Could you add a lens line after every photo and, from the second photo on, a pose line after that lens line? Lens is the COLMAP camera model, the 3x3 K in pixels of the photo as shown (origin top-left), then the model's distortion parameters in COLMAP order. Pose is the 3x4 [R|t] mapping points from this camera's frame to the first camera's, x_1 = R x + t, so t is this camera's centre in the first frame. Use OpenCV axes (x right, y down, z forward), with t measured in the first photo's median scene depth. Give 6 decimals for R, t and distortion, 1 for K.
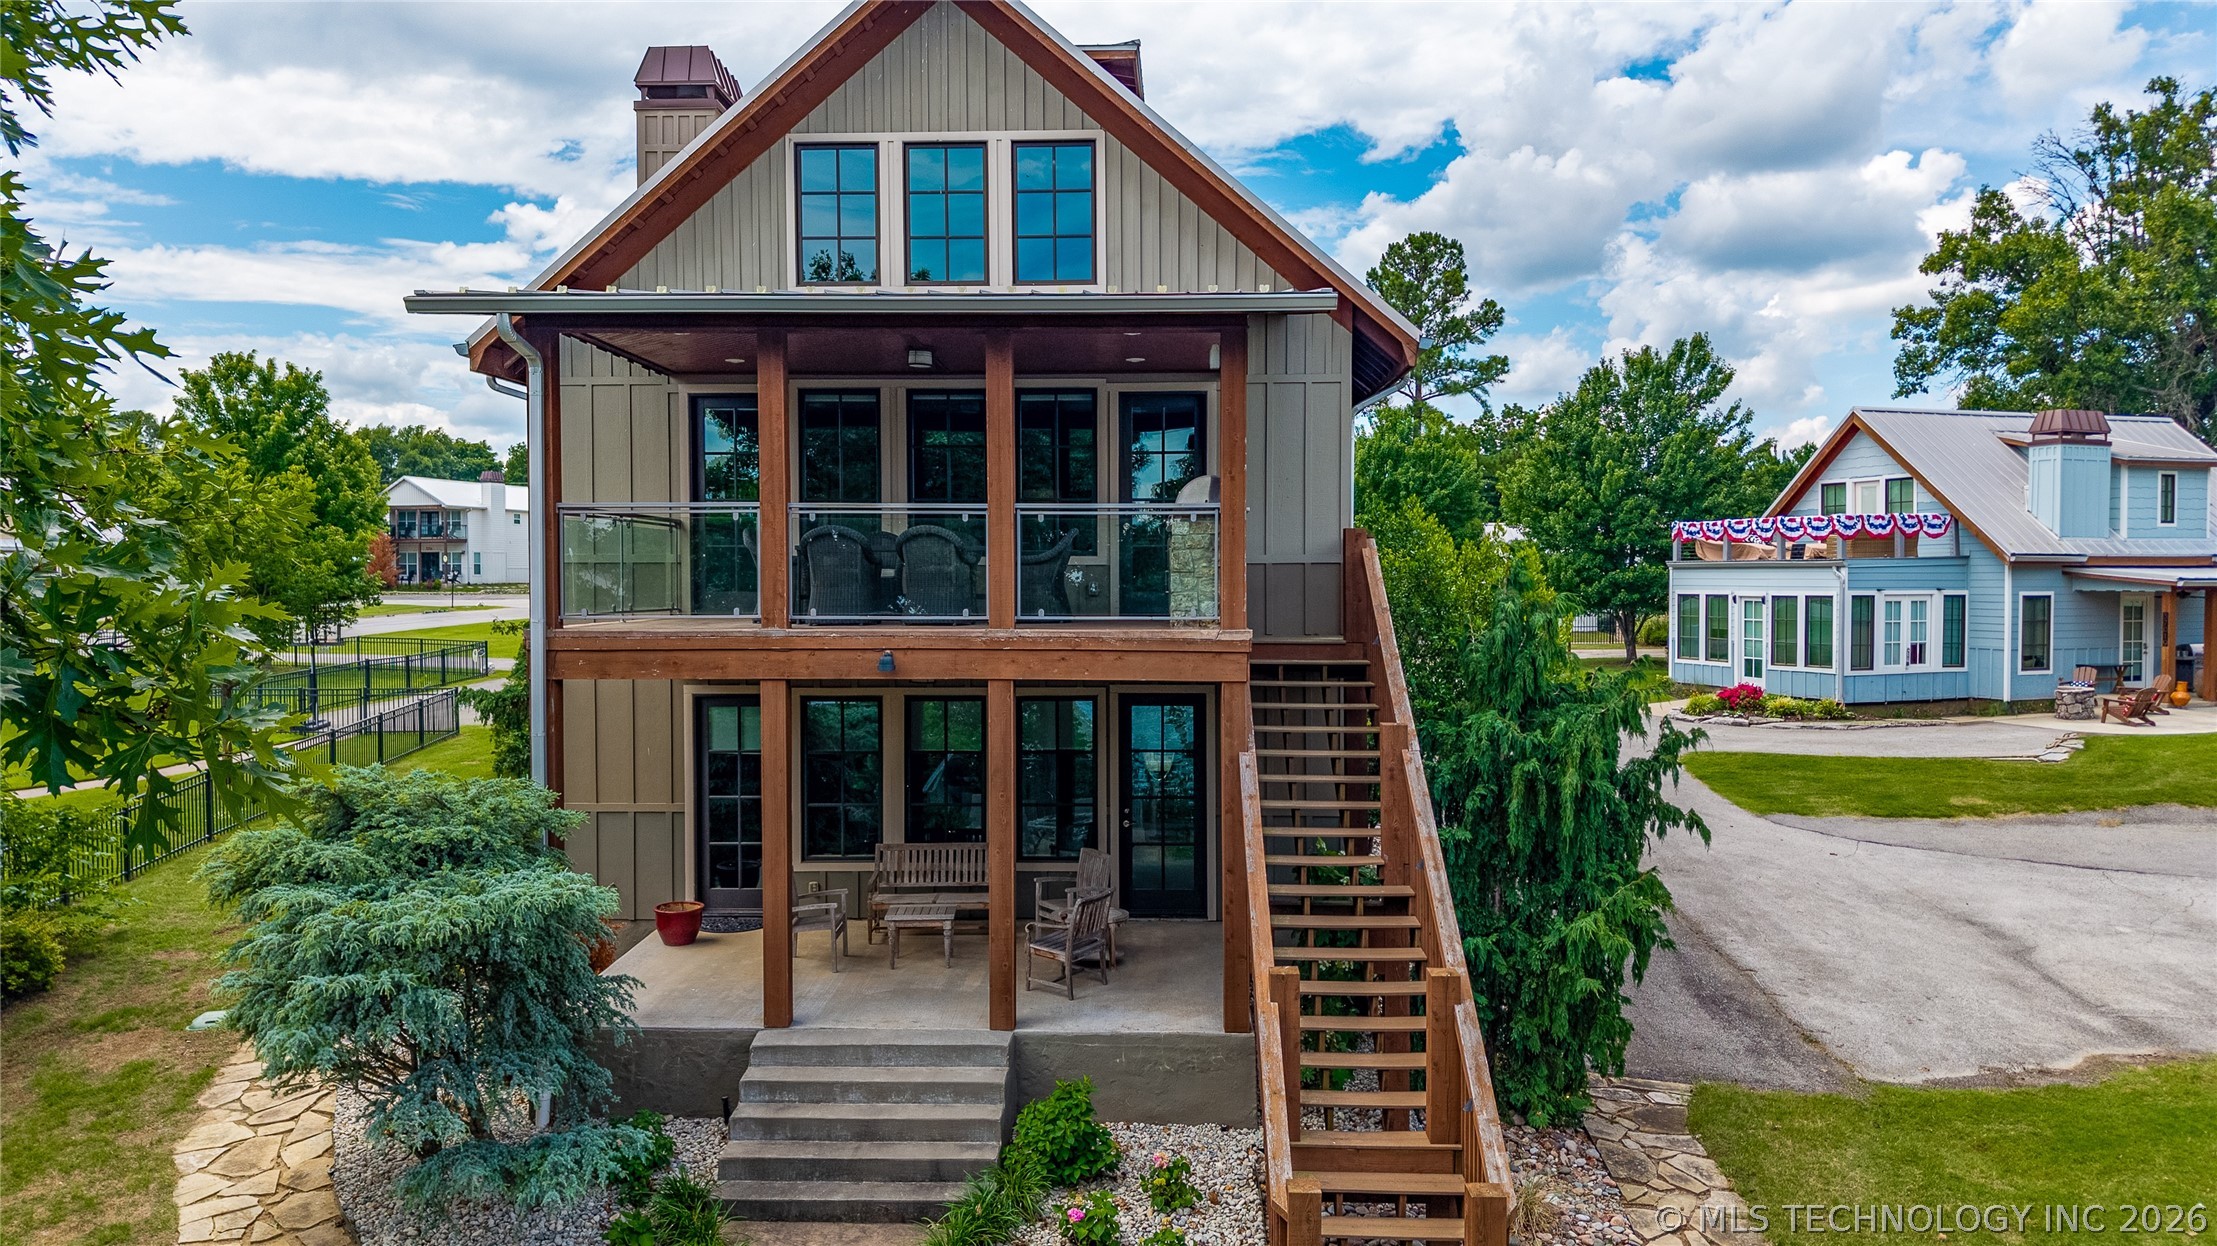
lens RADIAL K [[1527.8, 0, 1095.8], [0, 1527.8, 610.7], [0, 0, 1]] dist [0.025120, -0.028387]
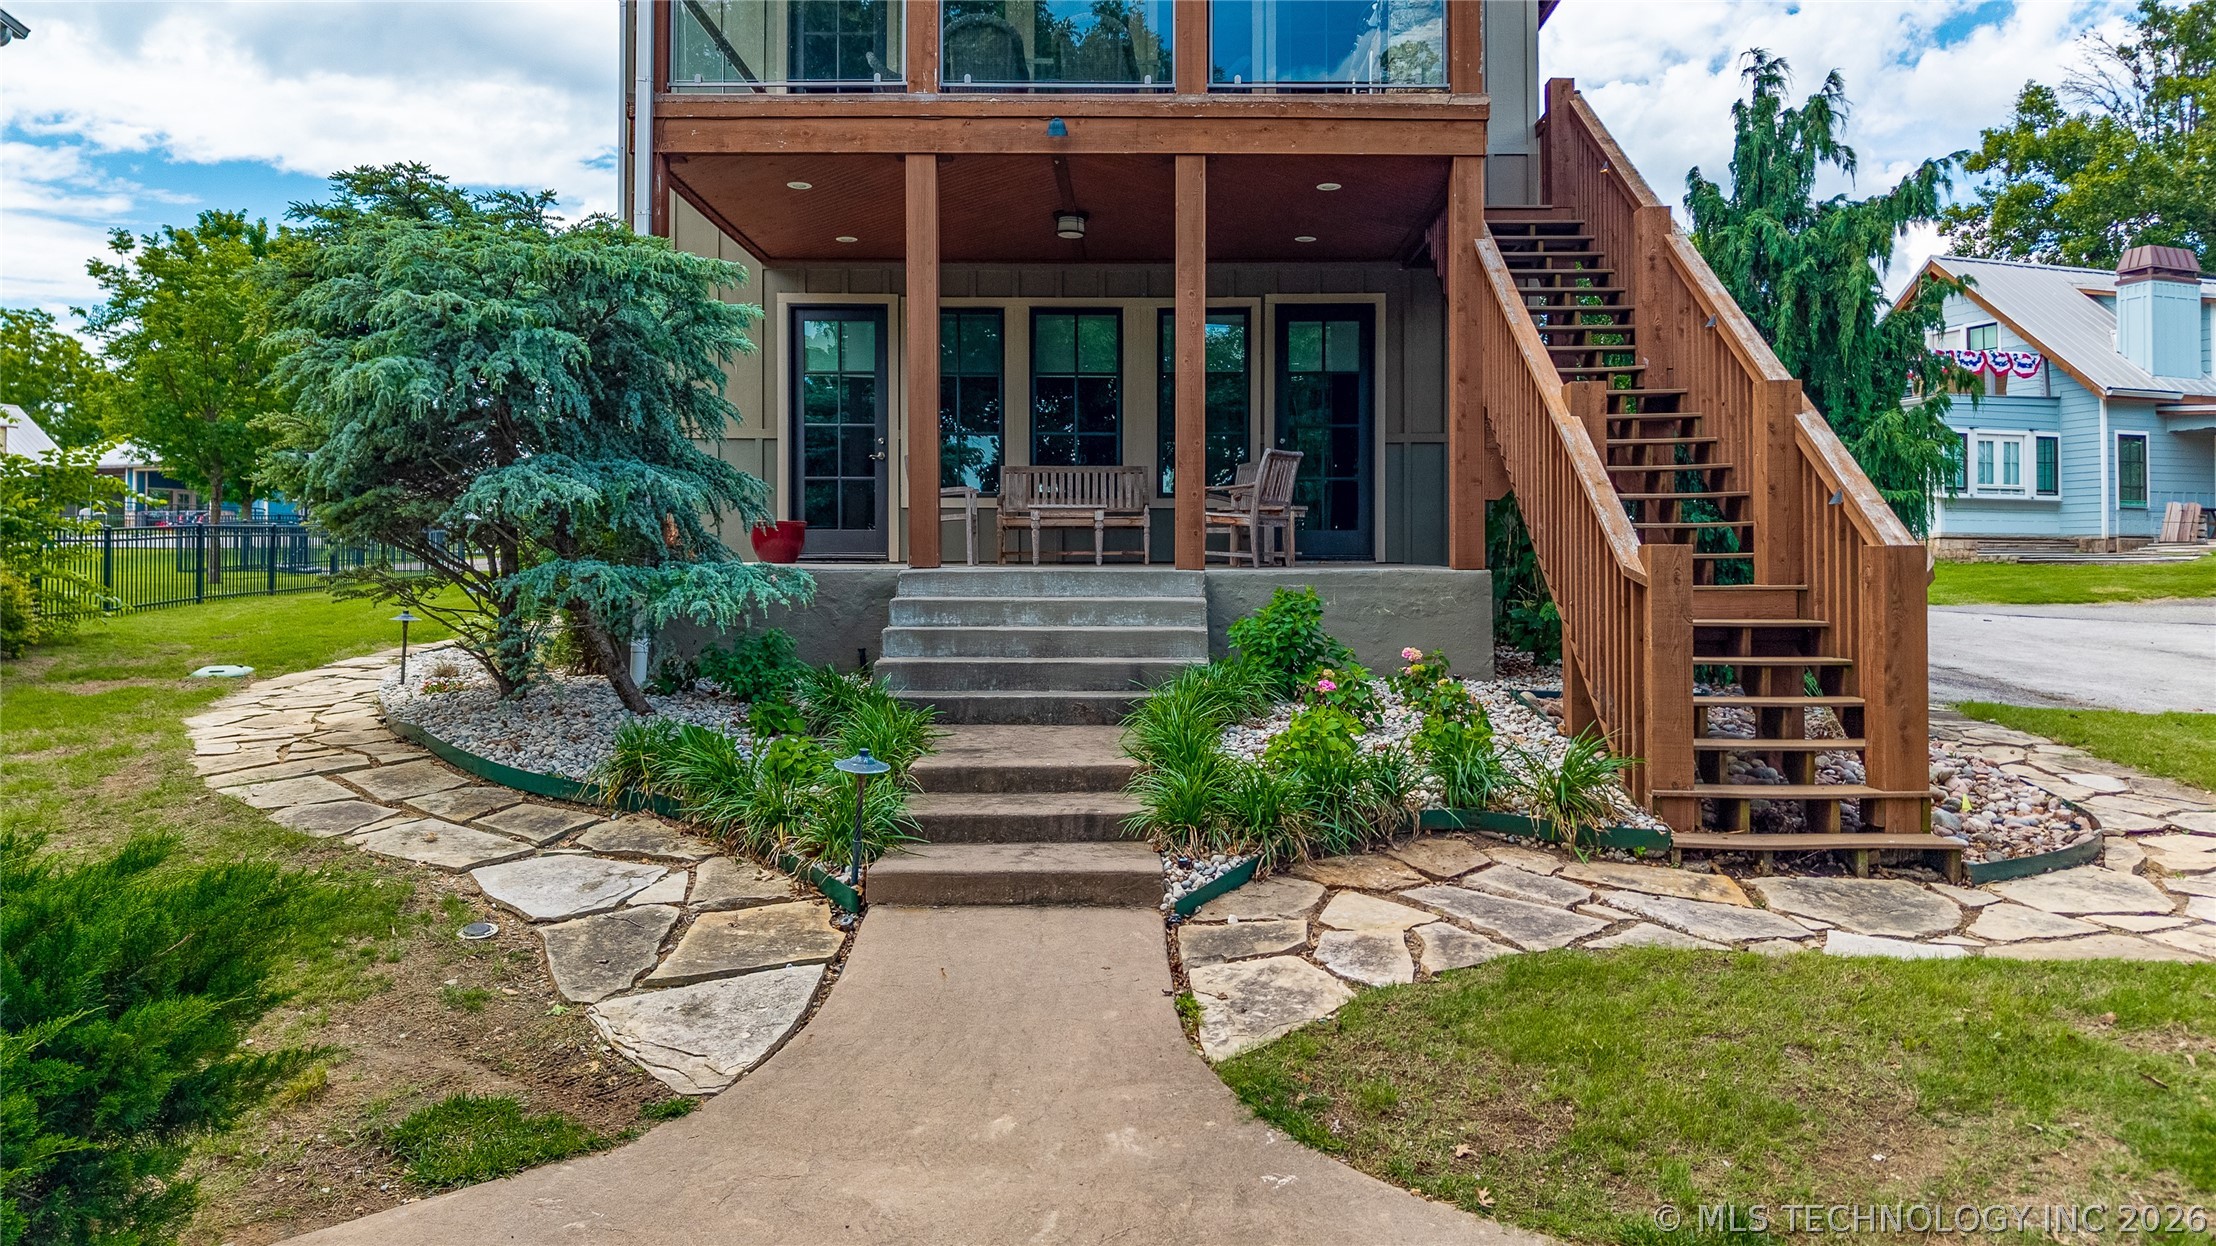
lens RADIAL K [[1527.1, 0, 1114.7], [0, 1527.1, 554.3], [0, 0, 1]] dist [0.025120, -0.028387]
pose [[0.999833, 0.002422, 0.018126, -0.092174], [-0.001722, 0.999257, -0.038505, 0.232235], [-0.018206, 0.038467, 0.999094, 0.123971]]
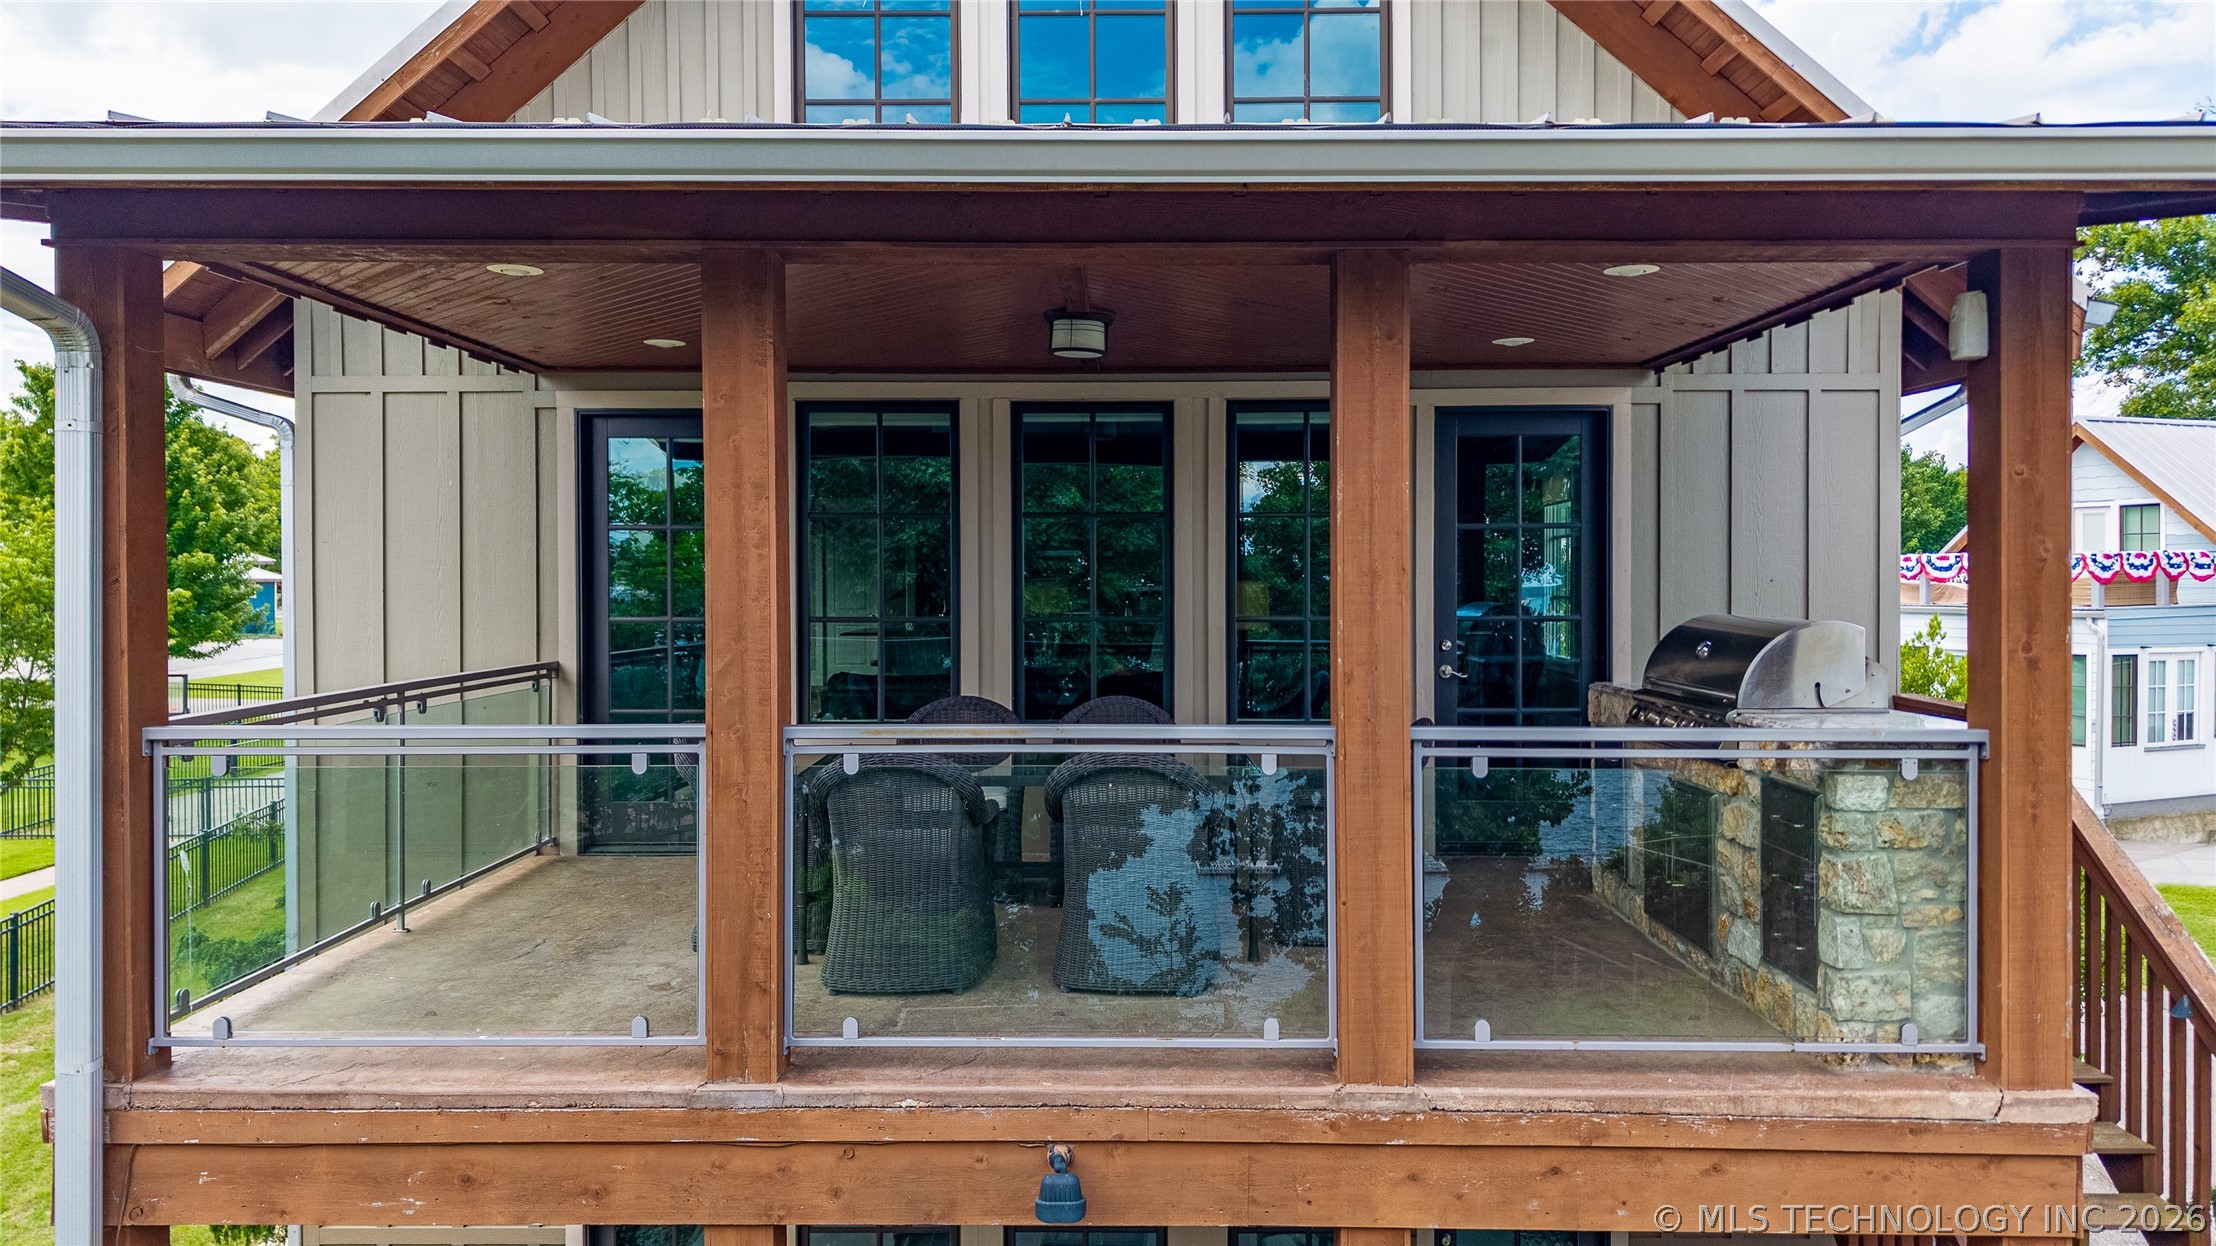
lens RADIAL K [[1527.1, 0, 1103.0], [0, 1527.1, 590.2], [0, 0, 1]] dist [0.025120, -0.028387]
pose [[0.999686, 0.000239, 0.025059, -0.104909], [0.000040, 0.999938, -0.011099, -0.077051], [-0.025060, 0.011096, 0.999624, 0.494952]]
